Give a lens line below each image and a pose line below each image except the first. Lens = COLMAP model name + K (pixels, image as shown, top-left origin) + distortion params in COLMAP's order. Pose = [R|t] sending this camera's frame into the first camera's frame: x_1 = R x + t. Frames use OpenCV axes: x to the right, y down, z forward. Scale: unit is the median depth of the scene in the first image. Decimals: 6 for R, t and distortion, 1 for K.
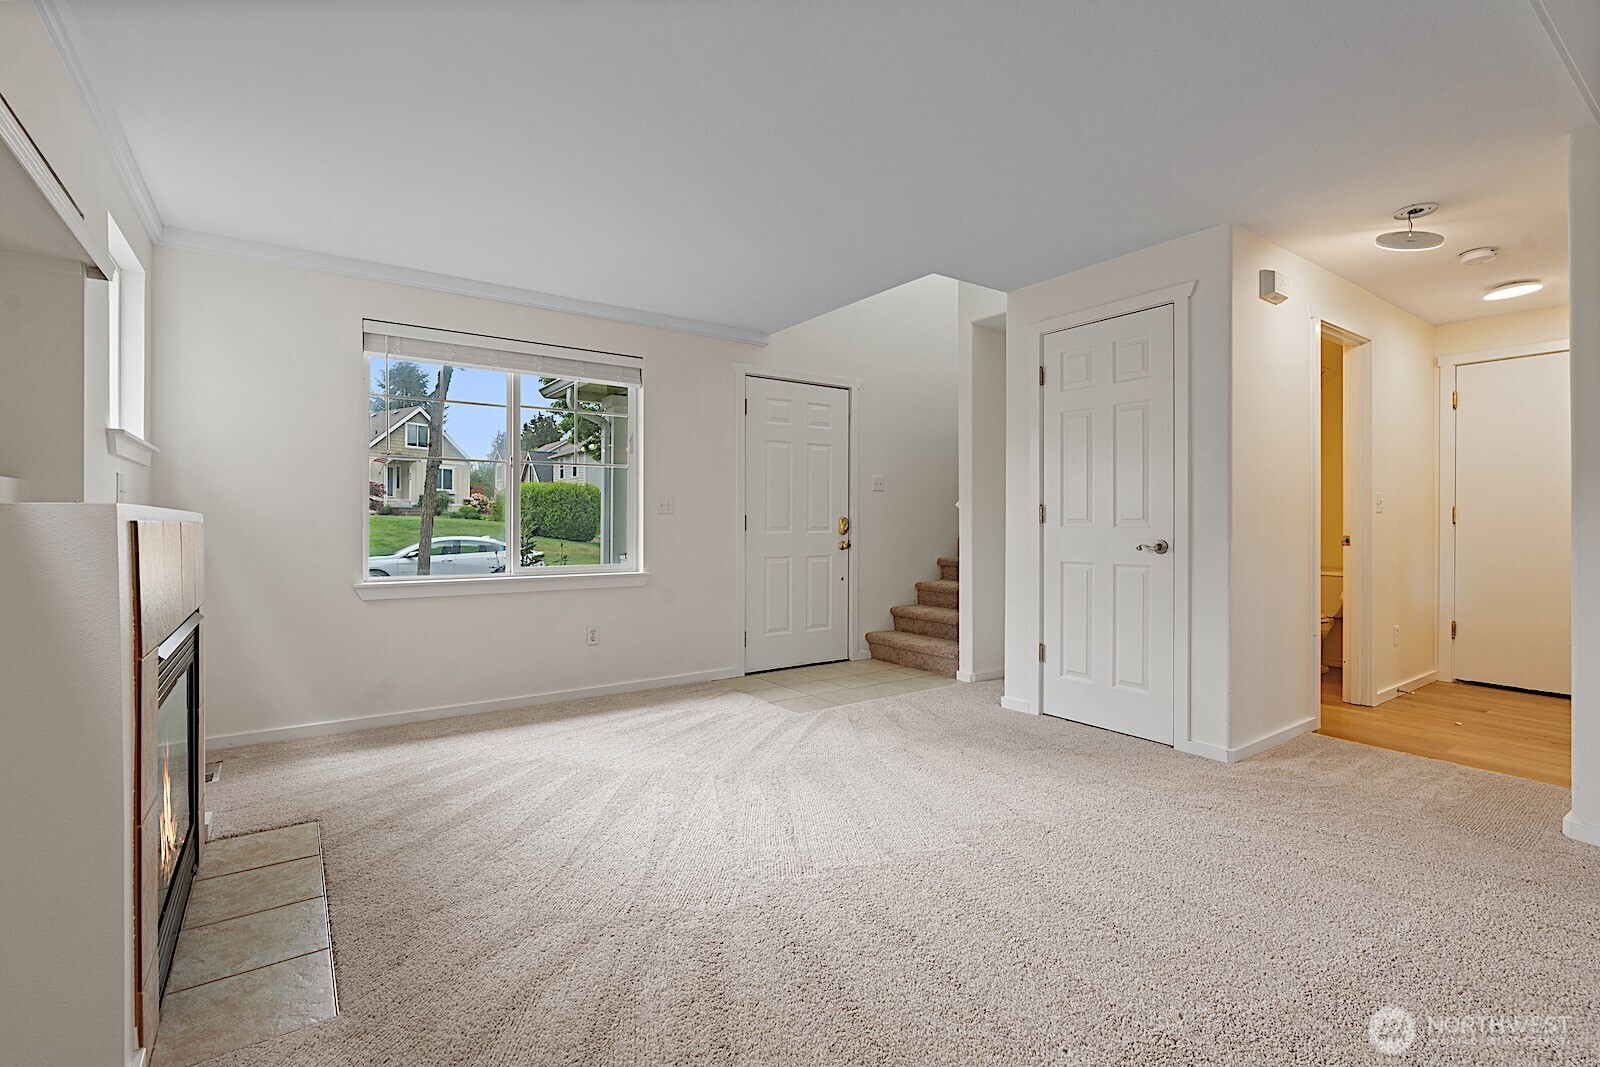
lens RADIAL K [[724.8, 0, 803.1], [0, 724.8, 524.8], [0, 0, 1]] dist [-0.012912, -0.000872]
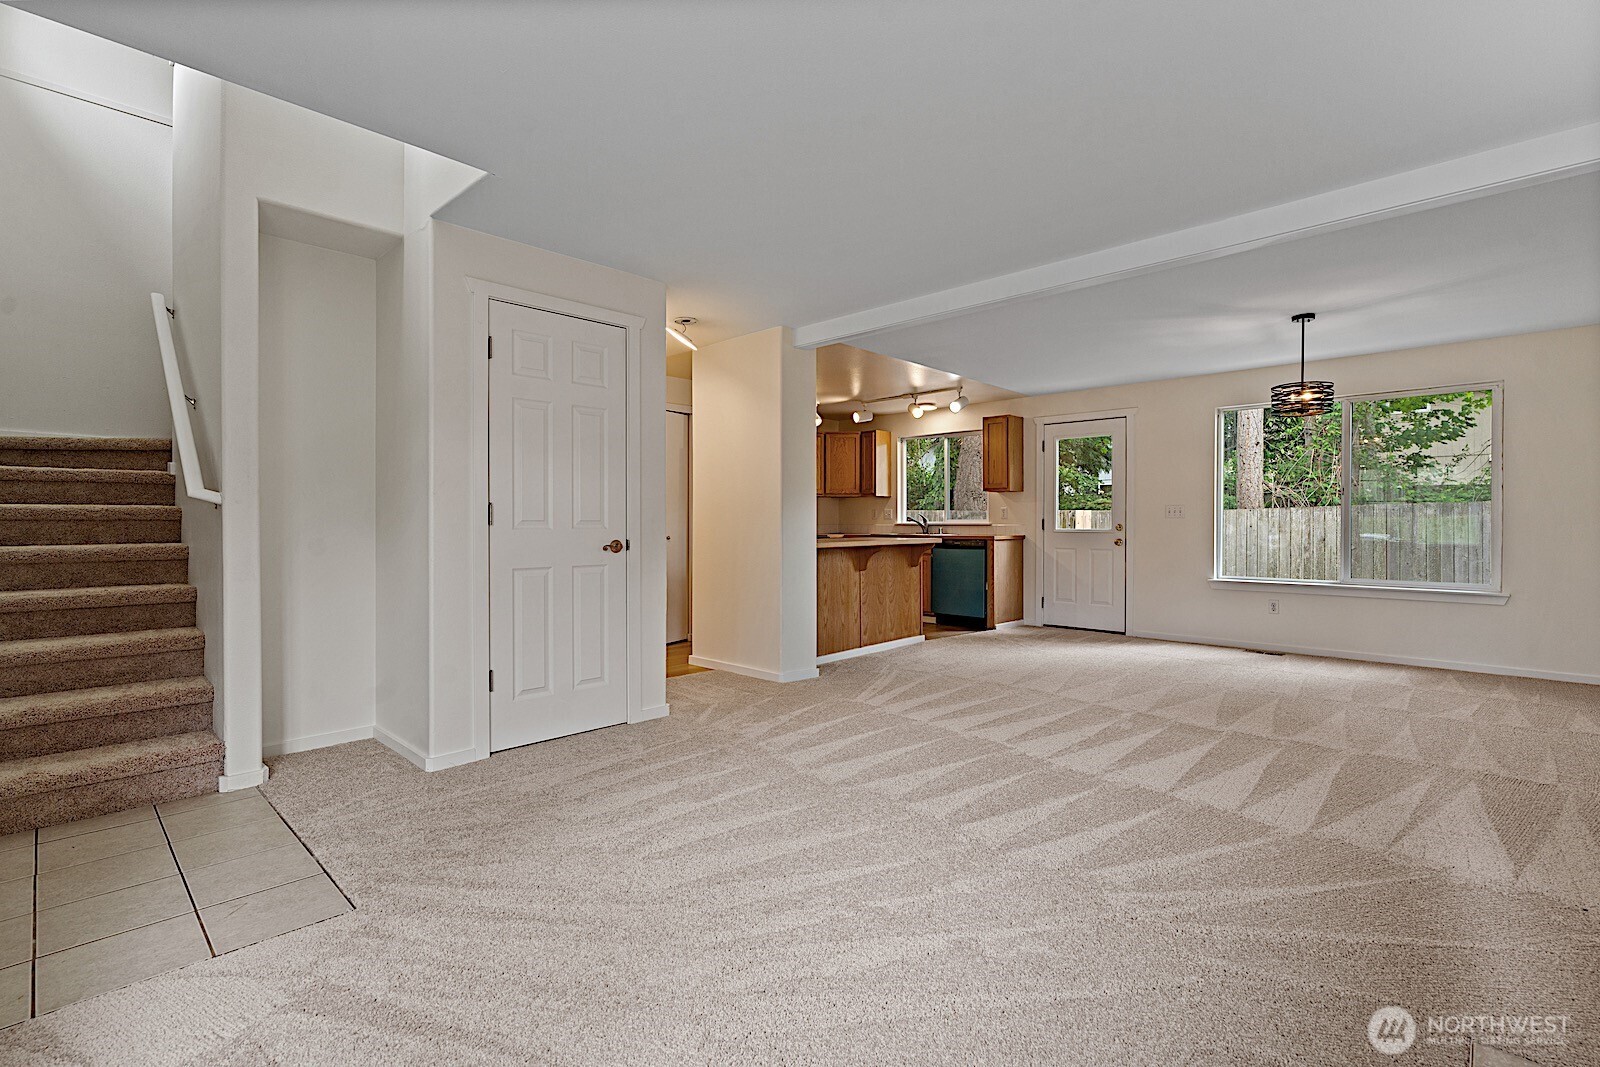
lens RADIAL K [[724.8, 0, 793.5], [0, 724.8, 530.9], [0, 0, 1]] dist [-0.012912, -0.000872]
pose [[-0.176403, -0.010804, 0.984259, -0.600759], [0.005515, 0.999913, 0.011964, -0.004218], [-0.984303, 0.007539, -0.176329, 0.879181]]
